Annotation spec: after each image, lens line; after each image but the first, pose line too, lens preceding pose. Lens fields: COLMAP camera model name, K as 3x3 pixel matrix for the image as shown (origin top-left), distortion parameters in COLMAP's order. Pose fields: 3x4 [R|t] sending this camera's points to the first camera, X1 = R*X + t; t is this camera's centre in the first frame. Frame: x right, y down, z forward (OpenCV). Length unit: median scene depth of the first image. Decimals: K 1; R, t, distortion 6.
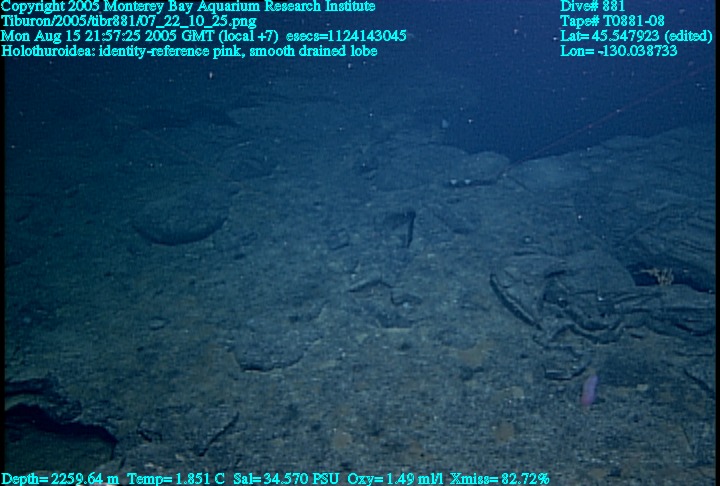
lens RADIAL K [[872.7, 0, 359.3], [0, 872.7, 266.1], [0, 0, 1]] dist [0.173430, 0.059009]
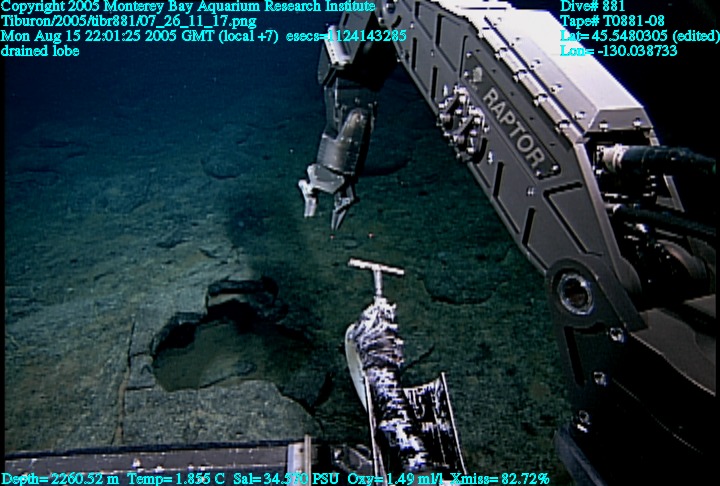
lens RADIAL K [[583.0, 0, 360.0], [0, 583.0, 243.0], [0, 0, 1]] dist [-0.078576, 0.141157]
pose [[0.983820, 0.140361, -0.111340, -0.149113], [-0.134193, 0.989069, 0.061114, 0.020587], [0.118701, -0.045184, 0.991901, 0.304194]]
